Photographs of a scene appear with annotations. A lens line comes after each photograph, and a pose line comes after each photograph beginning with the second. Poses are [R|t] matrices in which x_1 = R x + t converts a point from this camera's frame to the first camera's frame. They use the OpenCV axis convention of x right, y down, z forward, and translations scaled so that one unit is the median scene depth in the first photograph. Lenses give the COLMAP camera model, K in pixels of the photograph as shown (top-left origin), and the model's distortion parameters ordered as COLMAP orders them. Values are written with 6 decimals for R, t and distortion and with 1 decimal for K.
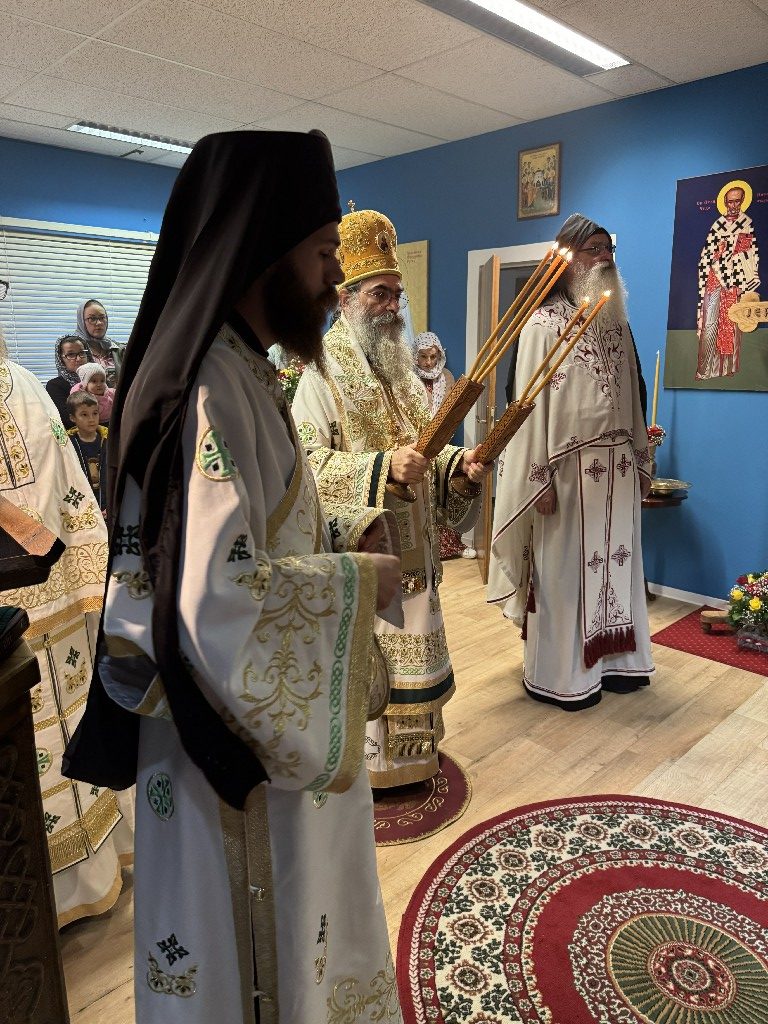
lens RADIAL K [[720.6, 0, 379.9], [0, 720.6, 510.3], [0, 0, 1]] dist [0.015244, -0.024765]
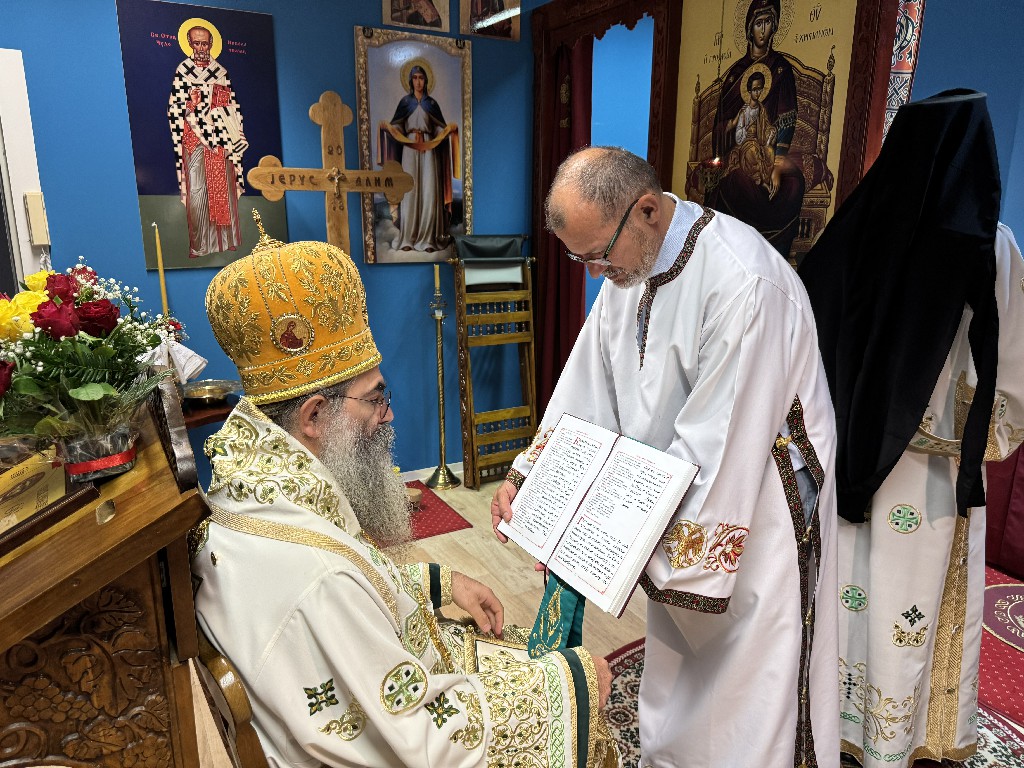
lens RADIAL K [[720.6, 0, 515.9], [0, 720.6, 386.2], [0, 0, 1]] dist [0.015244, -0.024765]
pose [[0.243052, -0.235904, 0.940890, -0.305817], [0.206971, 0.960252, 0.187293, -0.127090], [-0.947675, 0.149215, 0.282217, 0.477723]]
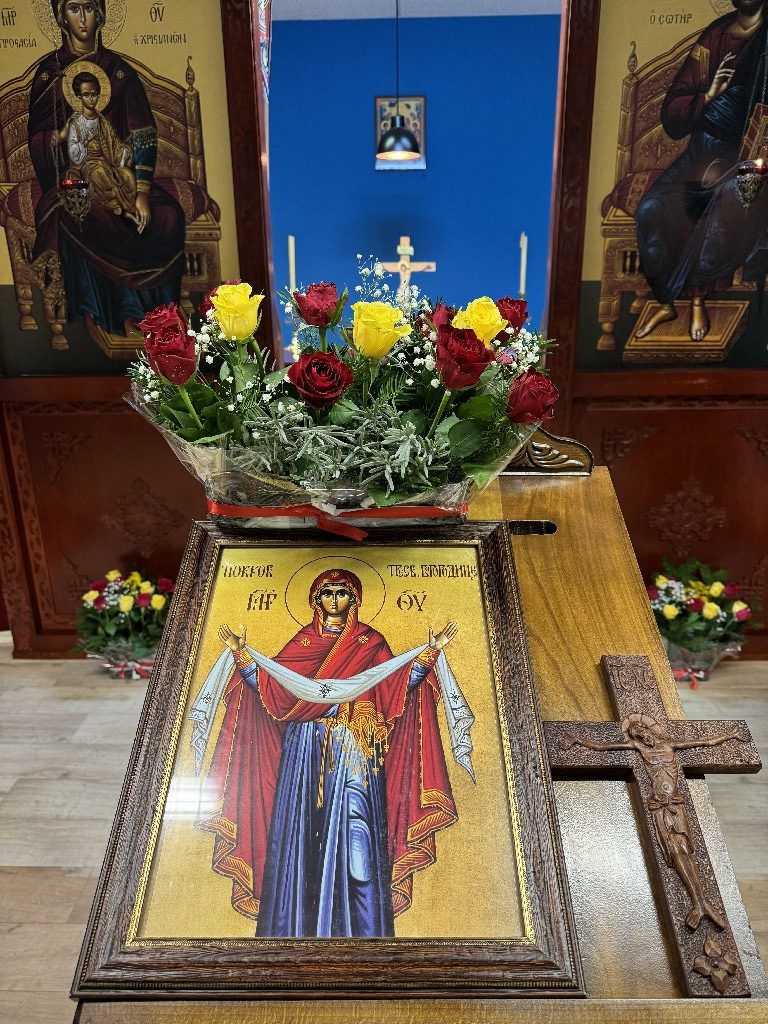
lens RADIAL K [[720.6, 0, 376.0], [0, 720.6, 512.7], [0, 0, 1]] dist [0.015244, -0.024765]
pose [[-0.701807, -0.222322, 0.676786, -0.136689], [0.167065, 0.872191, 0.459753, -0.161693], [-0.692500, 0.435725, -0.574967, 0.746798]]
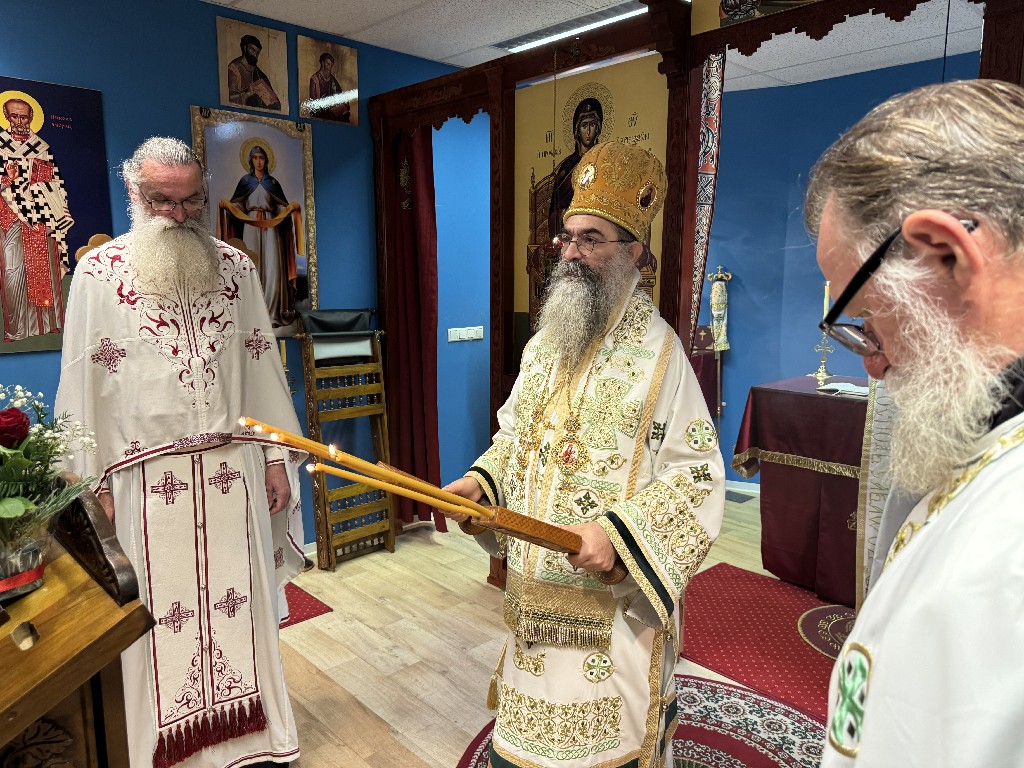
lens RADIAL K [[720.6, 0, 516.5], [0, 720.6, 381.6], [0, 0, 1]] dist [0.015244, -0.024765]
pose [[0.000456, -0.150089, 0.988672, -0.333495], [0.216562, 0.965225, 0.146430, -0.146741], [-0.976269, 0.214042, 0.032944, 0.508066]]
